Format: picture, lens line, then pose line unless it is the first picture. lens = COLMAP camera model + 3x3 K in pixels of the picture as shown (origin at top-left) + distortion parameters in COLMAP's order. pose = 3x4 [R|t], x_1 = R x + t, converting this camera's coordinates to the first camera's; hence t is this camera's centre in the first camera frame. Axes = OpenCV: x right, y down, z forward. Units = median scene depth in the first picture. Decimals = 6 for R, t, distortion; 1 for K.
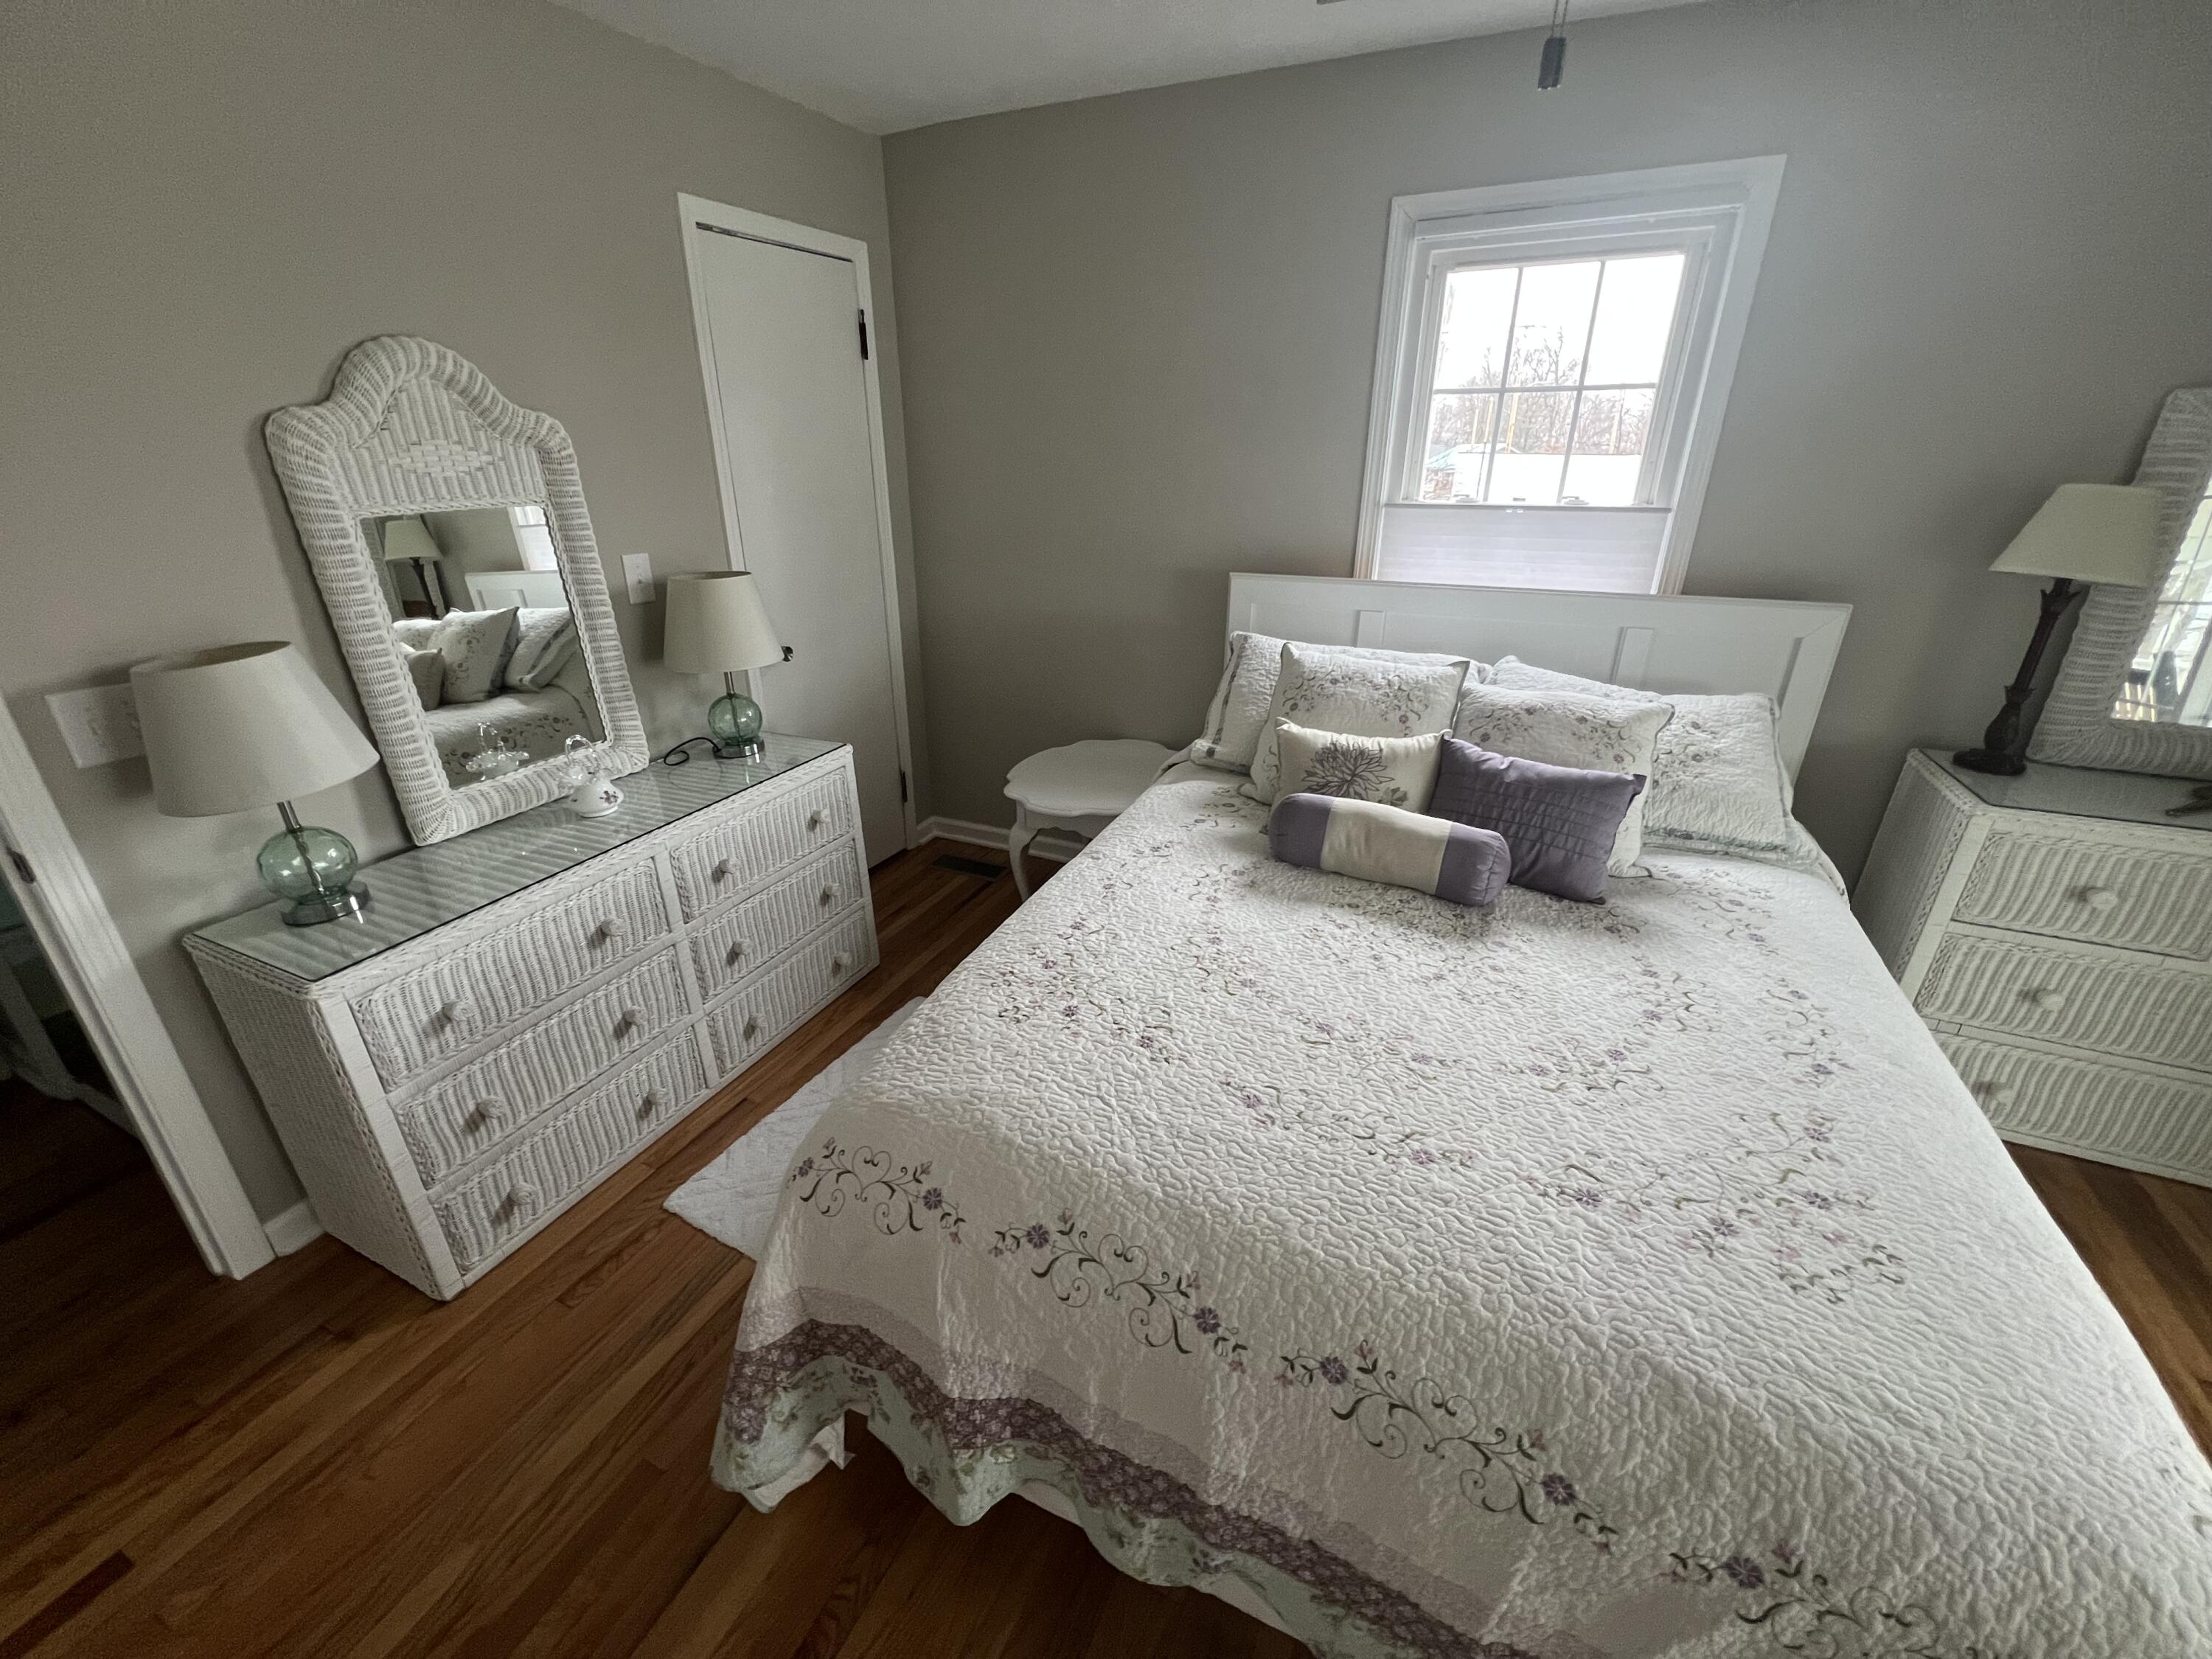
lens RADIAL K [[893.2, 0, 1095.4], [0, 893.2, 830.6], [0, 0, 1]] dist [-0.001422, -0.000140]
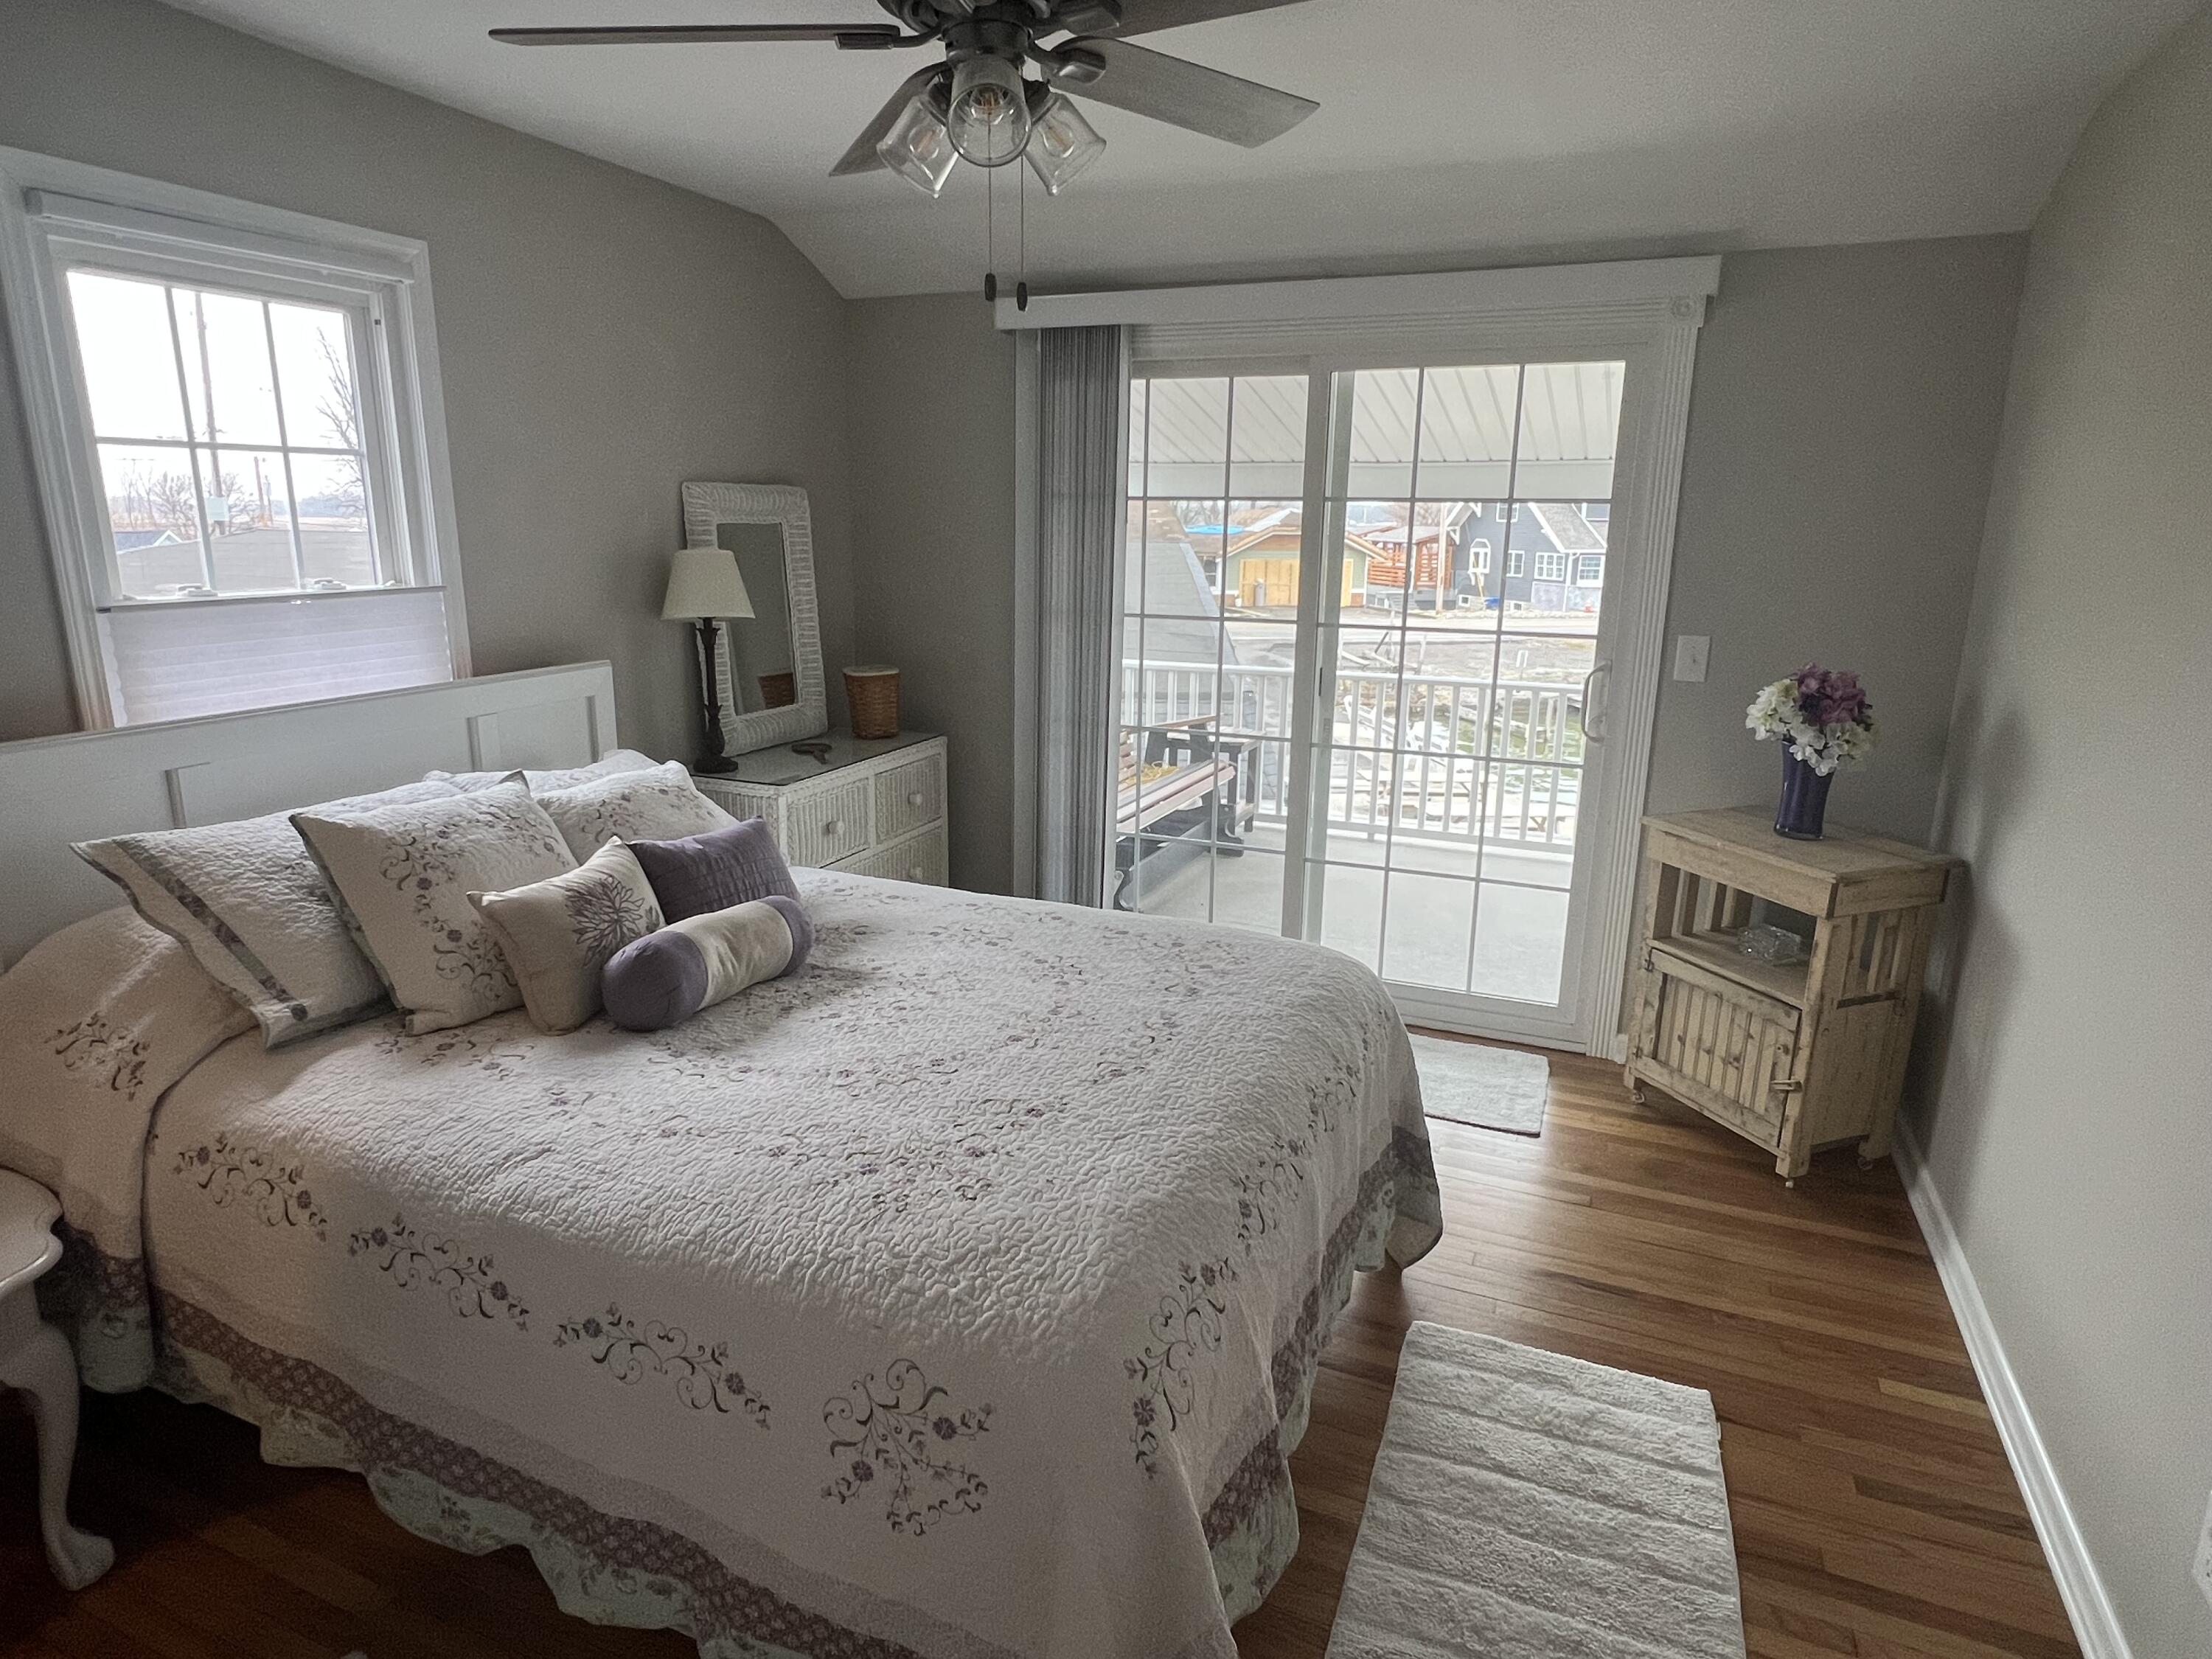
lens RADIAL K [[1296.7, 0, 1100.5], [0, 1296.7, 841.0], [0, 0, 1]] dist [0.000364, 0.000524]
pose [[-0.053996, -0.240656, 0.969107, -0.799931], [0.385089, 0.890429, 0.242574, -0.219536], [-0.921299, 0.386290, 0.044594, 0.487603]]
